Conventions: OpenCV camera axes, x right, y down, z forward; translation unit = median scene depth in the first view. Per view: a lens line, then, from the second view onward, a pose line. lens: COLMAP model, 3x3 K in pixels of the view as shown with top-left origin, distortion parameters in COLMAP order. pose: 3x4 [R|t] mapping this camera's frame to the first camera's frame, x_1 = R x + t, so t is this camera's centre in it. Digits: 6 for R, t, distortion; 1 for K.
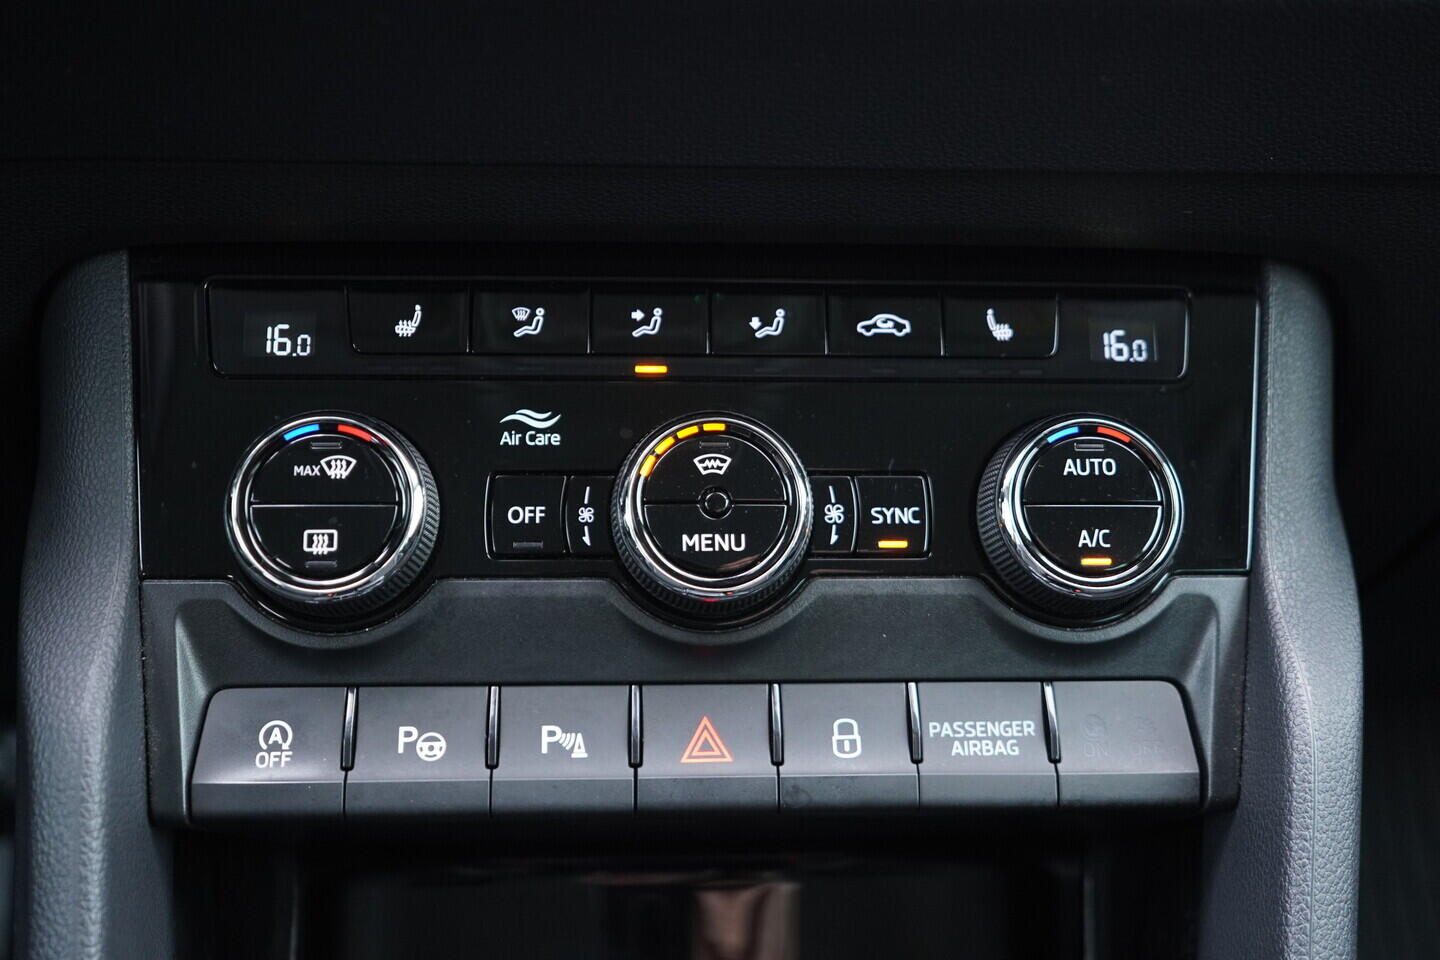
lens RADIAL K [[1485.2, 0, 727.7], [0, 1485.2, 474.7], [0, 0, 1]] dist [0.004529, 0.000000]
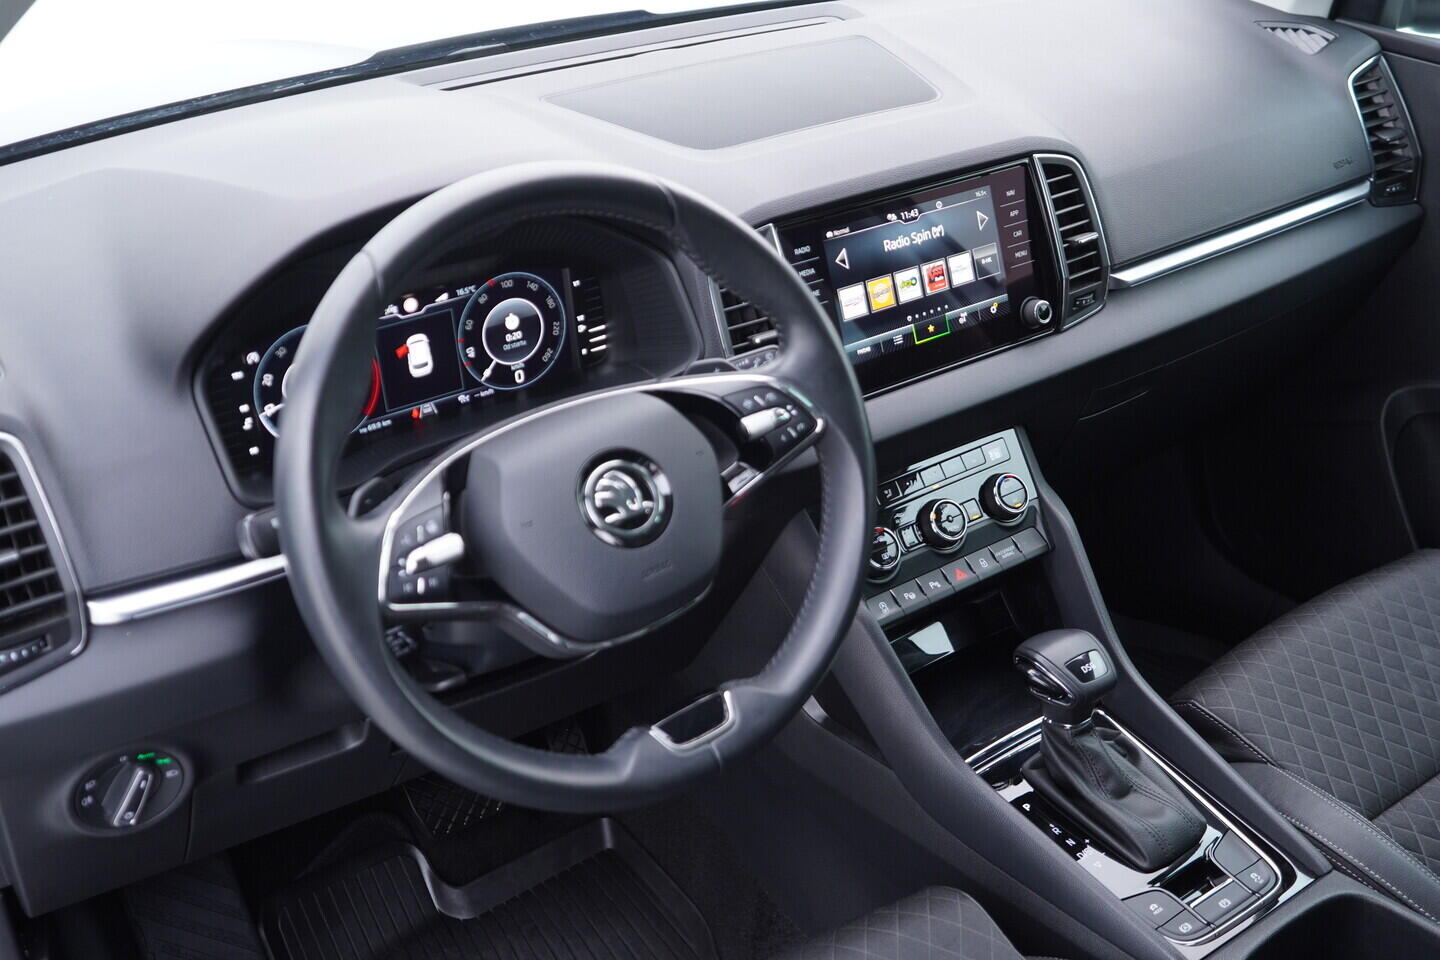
lens RADIAL K [[1485.2, 0, 727.4], [0, 1485.2, 486.6], [0, 0, 1]] dist [0.004529, 0.000000]
pose [[0.840484, -0.304626, 0.448095, -2.388745], [0.309005, 0.948807, 0.065429, -0.537847], [-0.445087, 0.083471, 0.891589, -2.502295]]
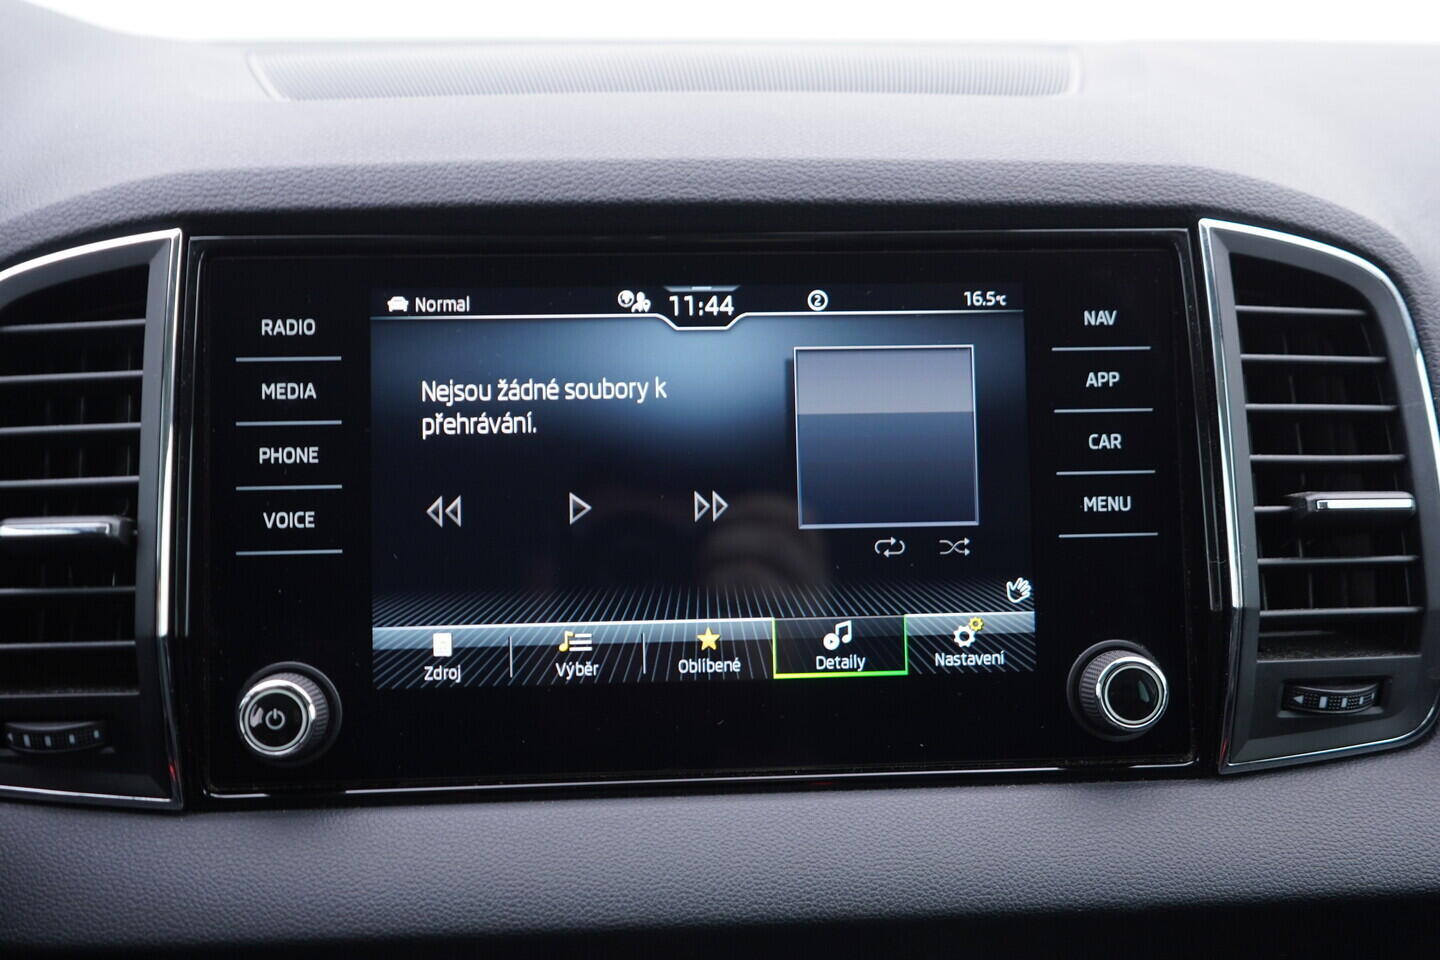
lens RADIAL K [[1485.2, 0, 727.6], [0, 1485.2, 472.1], [0, 0, 1]] dist [0.004529, 0.000000]
pose [[0.999373, -0.035143, 0.004417, 0.053204], [0.035182, 0.970539, -0.238361, -0.343966], [0.004090, 0.238367, 0.971167, -0.508154]]
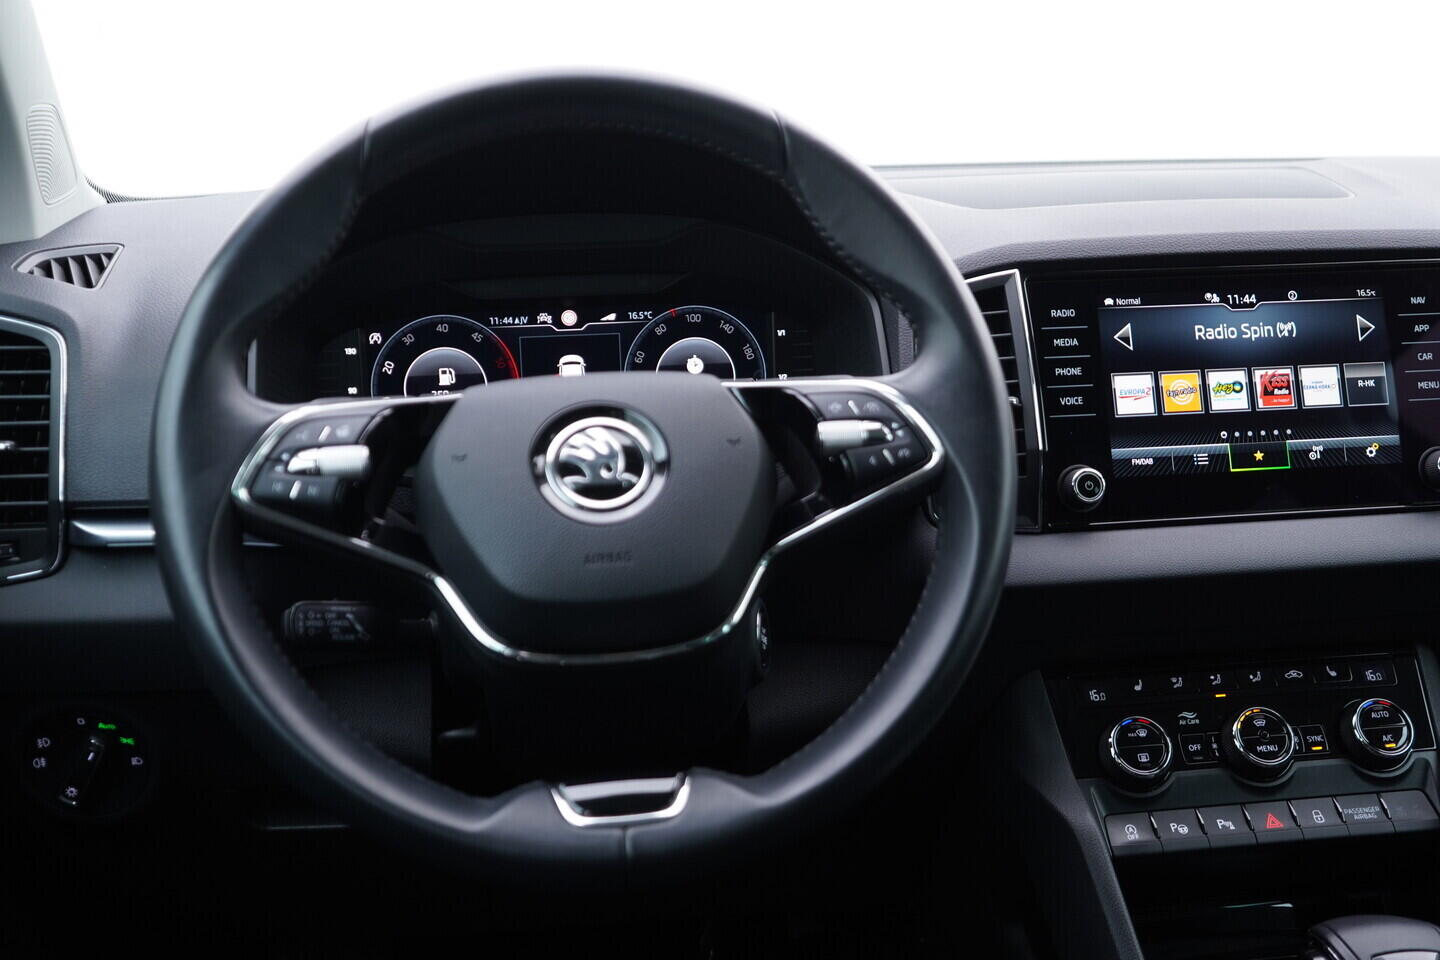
lens RADIAL K [[1485.2, 0, 724.0], [0, 1485.2, 477.5], [0, 0, 1]] dist [0.004529, 0.000000]
pose [[0.994825, -0.070040, 0.073601, -1.228765], [0.088679, 0.952124, -0.292567, 0.292902], [-0.049586, 0.297580, 0.953408, -1.880252]]
